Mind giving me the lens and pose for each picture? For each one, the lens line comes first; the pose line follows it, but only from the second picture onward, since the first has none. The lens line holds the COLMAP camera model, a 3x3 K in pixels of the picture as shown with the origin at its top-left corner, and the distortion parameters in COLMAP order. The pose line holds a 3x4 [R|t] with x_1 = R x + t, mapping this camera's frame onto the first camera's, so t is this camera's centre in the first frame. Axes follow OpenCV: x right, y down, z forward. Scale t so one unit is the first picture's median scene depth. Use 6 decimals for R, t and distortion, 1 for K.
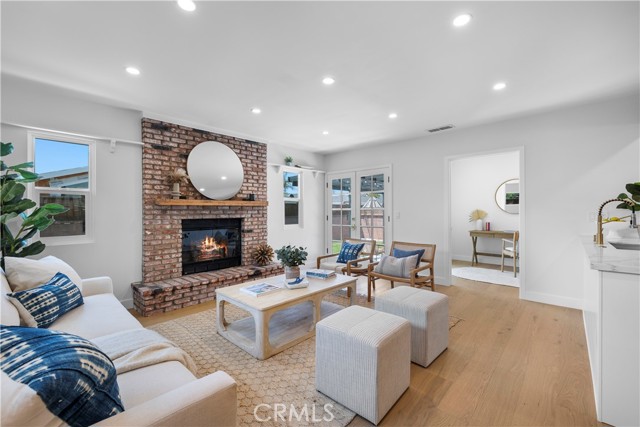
lens RADIAL K [[271.6, 0, 319.8], [0, 271.6, 212.8], [0, 0, 1]] dist [0.000872, 0.001183]
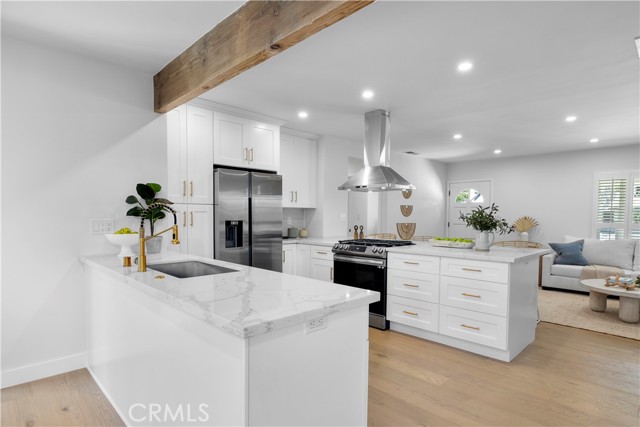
lens RADIAL K [[343.1, 0, 326.4], [0, 343.1, 229.9], [0, 0, 1]] dist [-0.001463, 0.001005]
pose [[0.050156, -0.040604, 0.997916, 0.136596], [-0.000861, 0.999171, 0.040699, -0.011735], [-0.998741, -0.002901, 0.050080, 0.309039]]
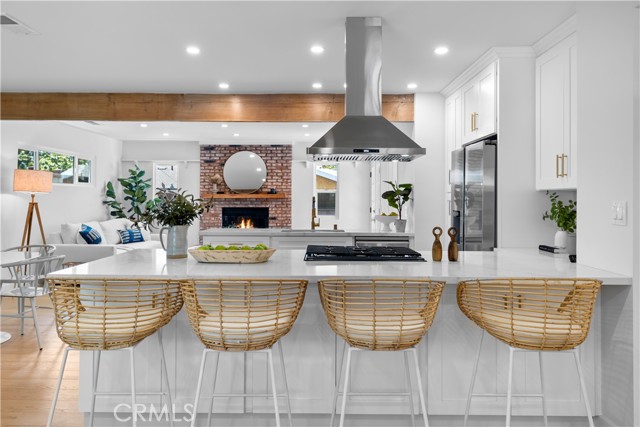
lens RADIAL K [[504.1, 0, 319.0], [0, 504.1, 199.0], [0, 0, 1]] dist [-0.010114, -0.002618]
pose [[0.671448, 0.003790, -0.741042, 1.826863], [-0.010059, 0.999941, -0.004001, -0.015485], [0.740983, 0.010141, 0.671447, -0.442489]]
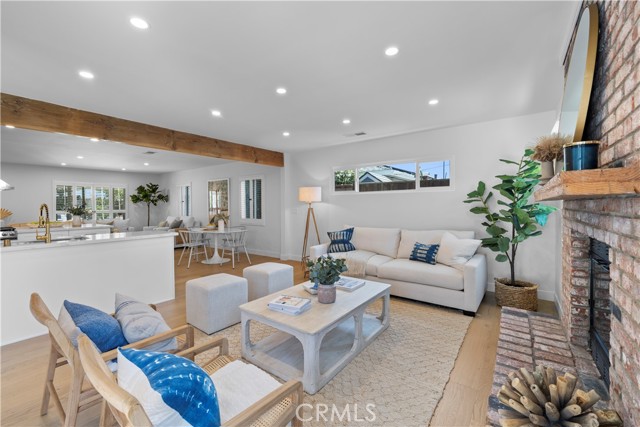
lens RADIAL K [[271.6, 0, 319.0], [0, 271.6, 210.9], [0, 0, 1]] dist [0.000872, 0.001183]
pose [[-0.994302, 0.010331, -0.106097, 0.006287], [0.007651, 0.999642, 0.025634, -0.020261], [0.106324, 0.024676, -0.994025, 1.411700]]
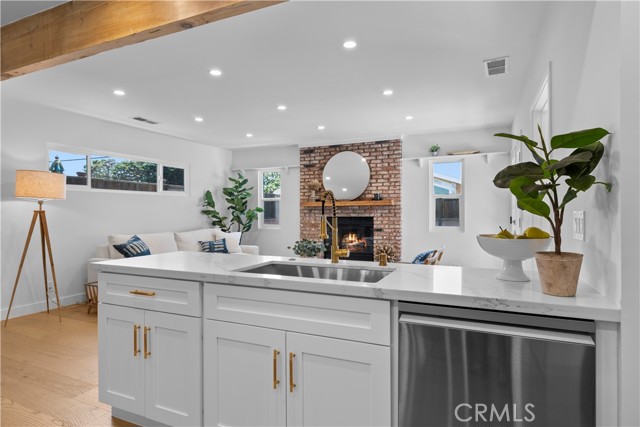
lens RADIAL K [[364.6, 0, 318.5], [0, 364.6, 211.2], [0, 0, 1]] dist [0.001281, -0.002973]
pose [[0.303257, -0.000888, -0.952908, 1.132849], [-0.003356, 0.999992, -0.001999, 0.000456], [0.952903, 0.003804, 0.303252, 0.429758]]
